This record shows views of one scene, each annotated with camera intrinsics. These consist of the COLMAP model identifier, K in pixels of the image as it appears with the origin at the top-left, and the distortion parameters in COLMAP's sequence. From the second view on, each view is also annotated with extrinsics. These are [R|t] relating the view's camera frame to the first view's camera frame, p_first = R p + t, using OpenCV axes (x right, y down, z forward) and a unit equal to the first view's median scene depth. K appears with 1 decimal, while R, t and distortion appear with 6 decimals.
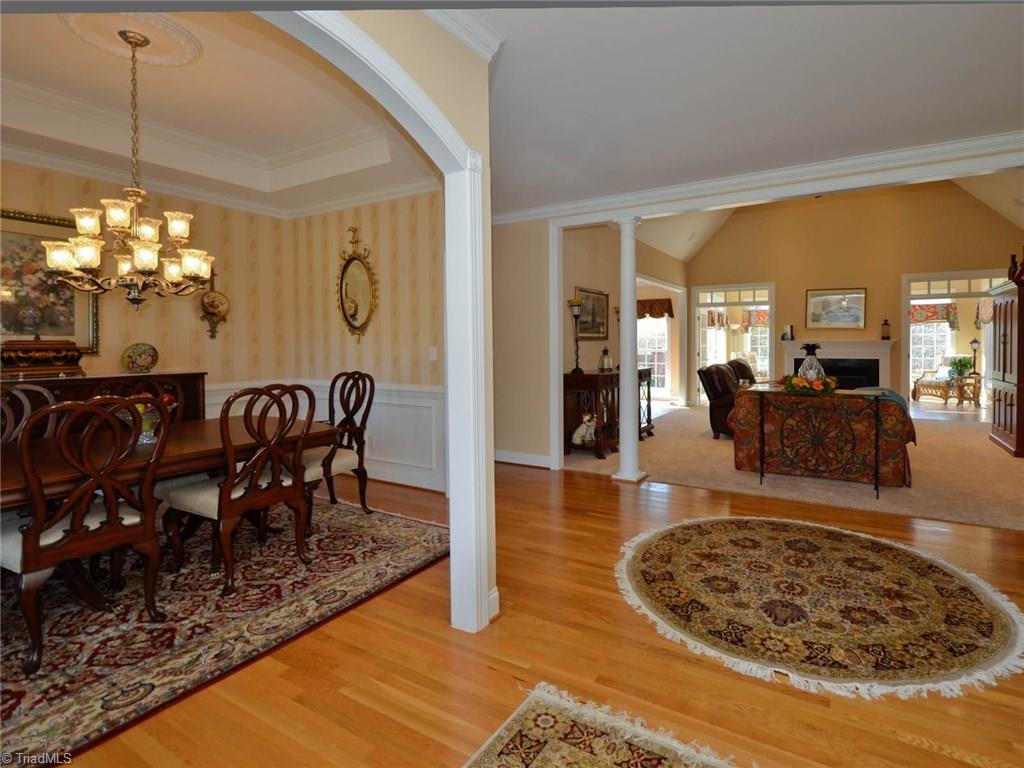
lens RADIAL K [[517.6, 0, 558.7], [0, 517.6, 342.3], [0, 0, 1]] dist [0.013251, -0.004450]
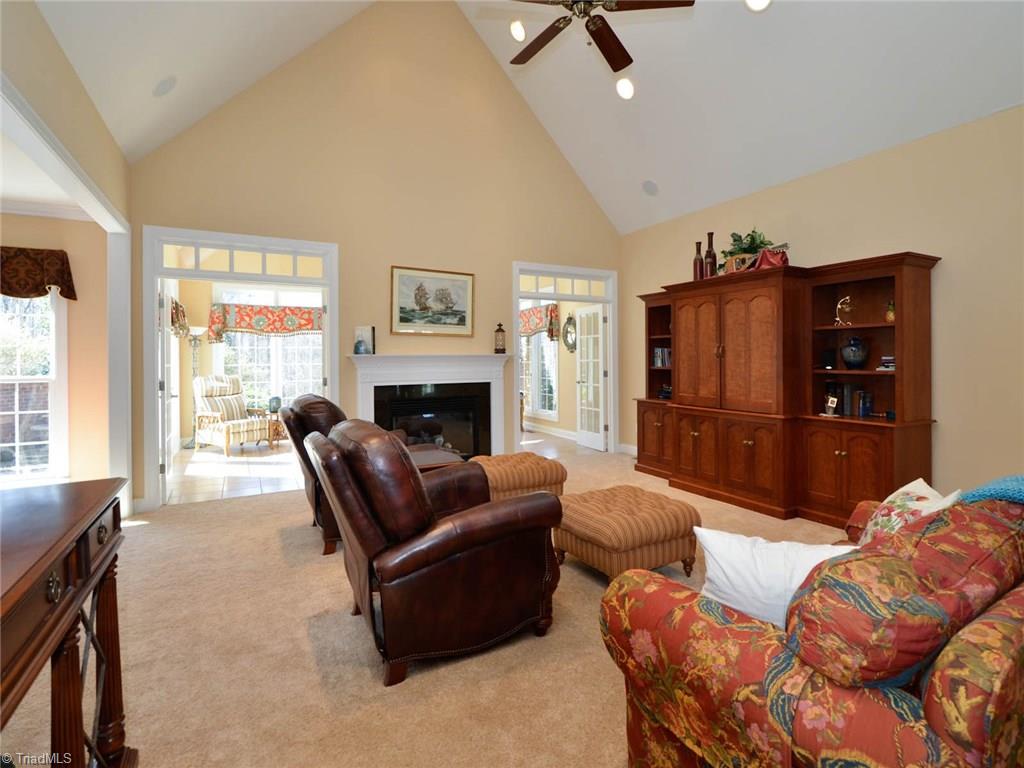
lens RADIAL K [[517.6, 0, 529.3], [0, 517.6, 359.2], [0, 0, 1]] dist [0.013251, -0.004450]
pose [[0.511419, -0.003890, 0.859322, 0.097962], [0.005084, 0.999986, 0.001501, 0.003204], [-0.859316, 0.003601, 0.511432, 0.938006]]
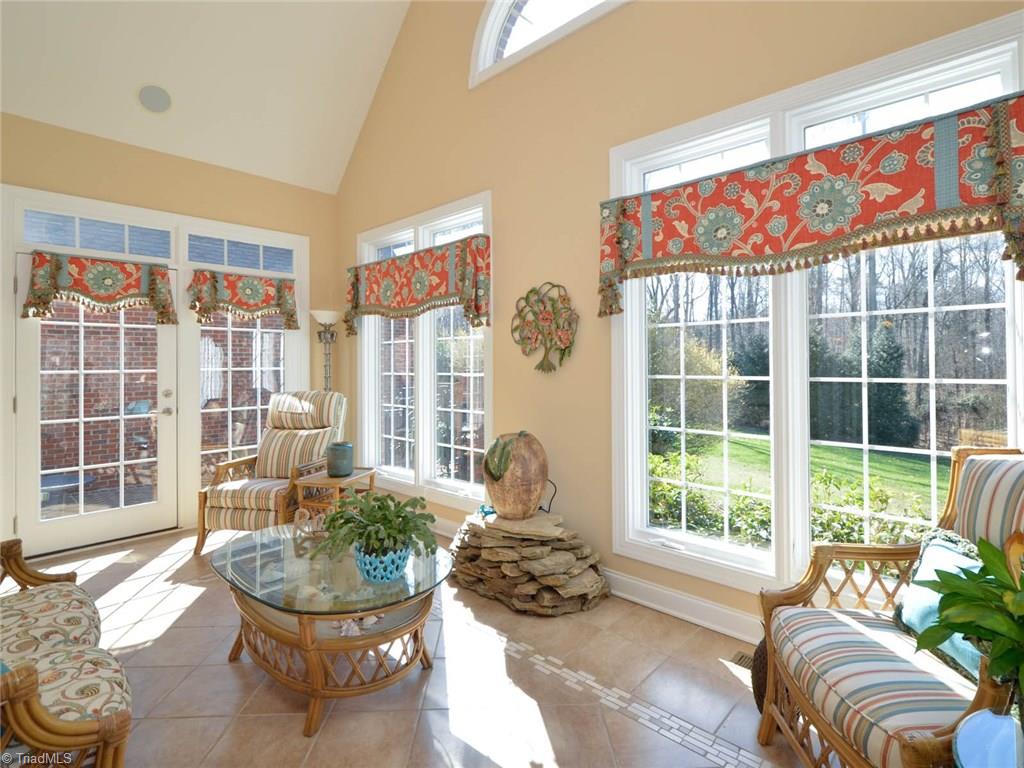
lens RADIAL K [[517.6, 0, 513.4], [0, 517.6, 349.5], [0, 0, 1]] dist [0.013251, -0.004450]
pose [[0.976526, -0.006703, -0.215294, 3.108186], [0.001718, 0.999726, -0.023332, 0.010541], [0.215391, 0.022415, 0.976271, 4.524828]]
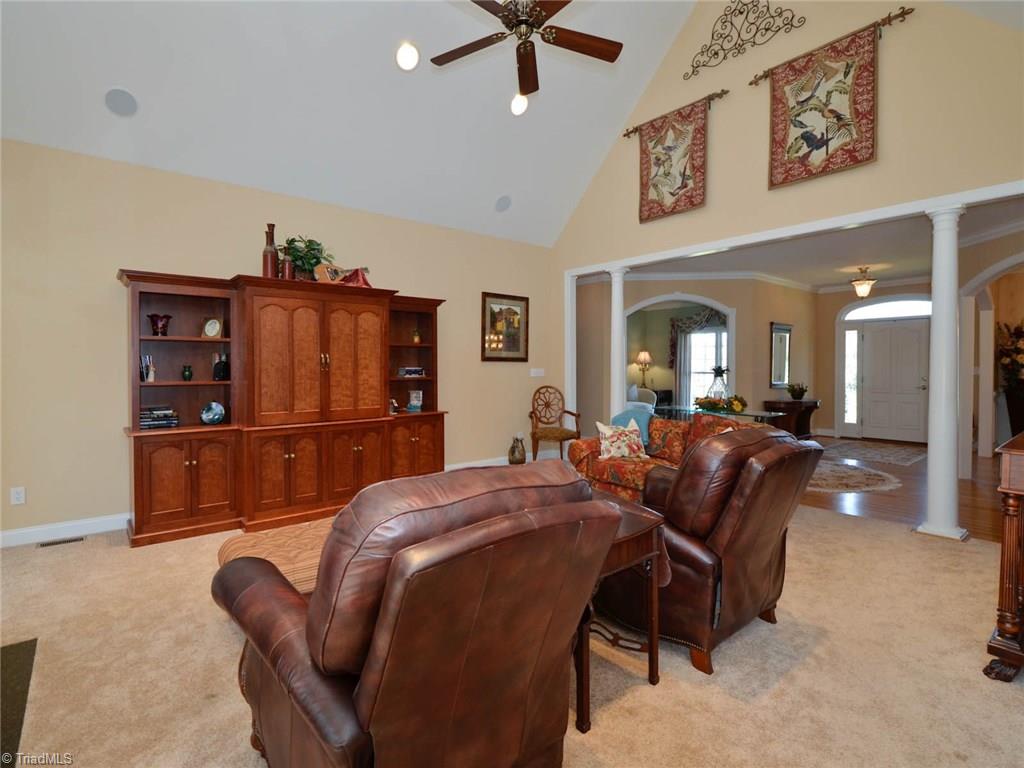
lens RADIAL K [[517.6, 0, 515.5], [0, 517.6, 373.7], [0, 0, 1]] dist [0.013251, -0.004450]
pose [[-0.942915, -0.000541, 0.333032, 0.415549], [0.004959, 0.999865, 0.015665, 0.001437], [-0.332996, 0.016422, -0.942785, 1.717890]]
